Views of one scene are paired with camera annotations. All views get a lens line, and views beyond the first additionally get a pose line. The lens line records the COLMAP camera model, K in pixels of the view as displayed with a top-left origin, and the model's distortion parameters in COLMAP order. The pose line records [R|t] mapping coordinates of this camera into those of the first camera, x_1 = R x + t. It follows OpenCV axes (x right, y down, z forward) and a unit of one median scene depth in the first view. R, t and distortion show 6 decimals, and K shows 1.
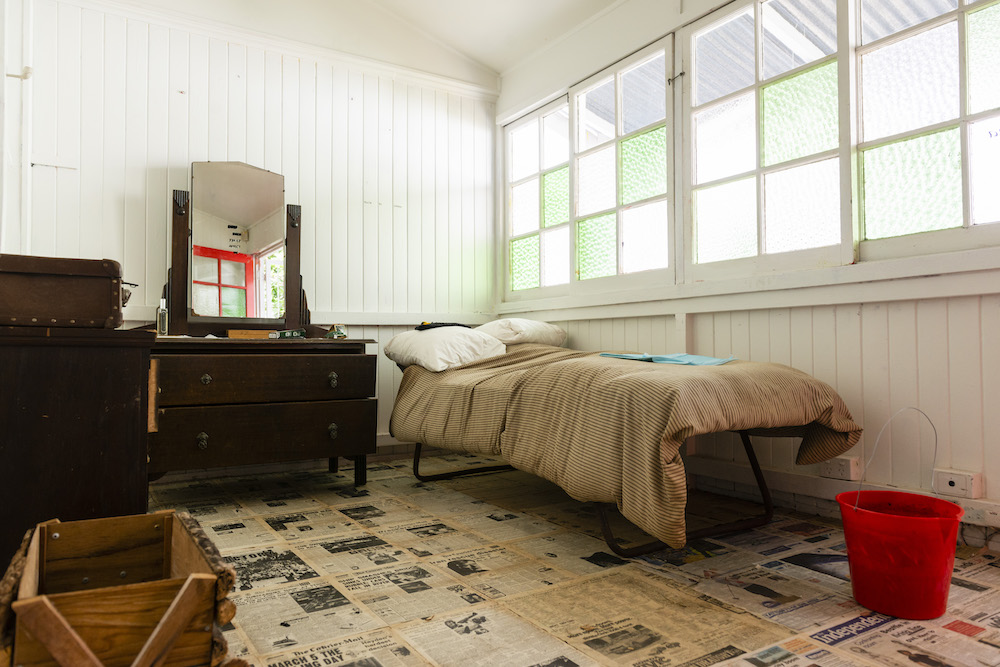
lens RADIAL K [[680.4, 0, 500.0], [0, 680.4, 333.5], [0, 0, 1]] dist [-0.003681, -0.001166]
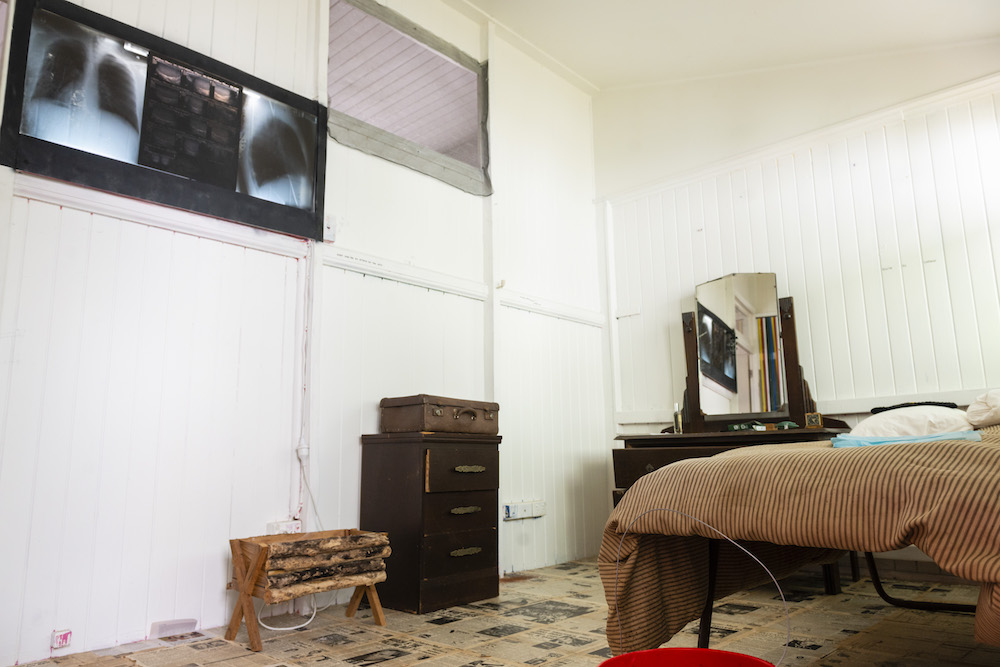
lens RADIAL K [[709.4, 0, 500.0], [0, 709.4, 333.5], [0, 0, 1]] dist [0.001992, 0.005365]
pose [[0.246711, -0.175063, -0.953146, 0.632912], [0.037289, 0.984535, -0.171176, 0.030583], [0.968371, 0.006689, 0.249423, 0.348409]]
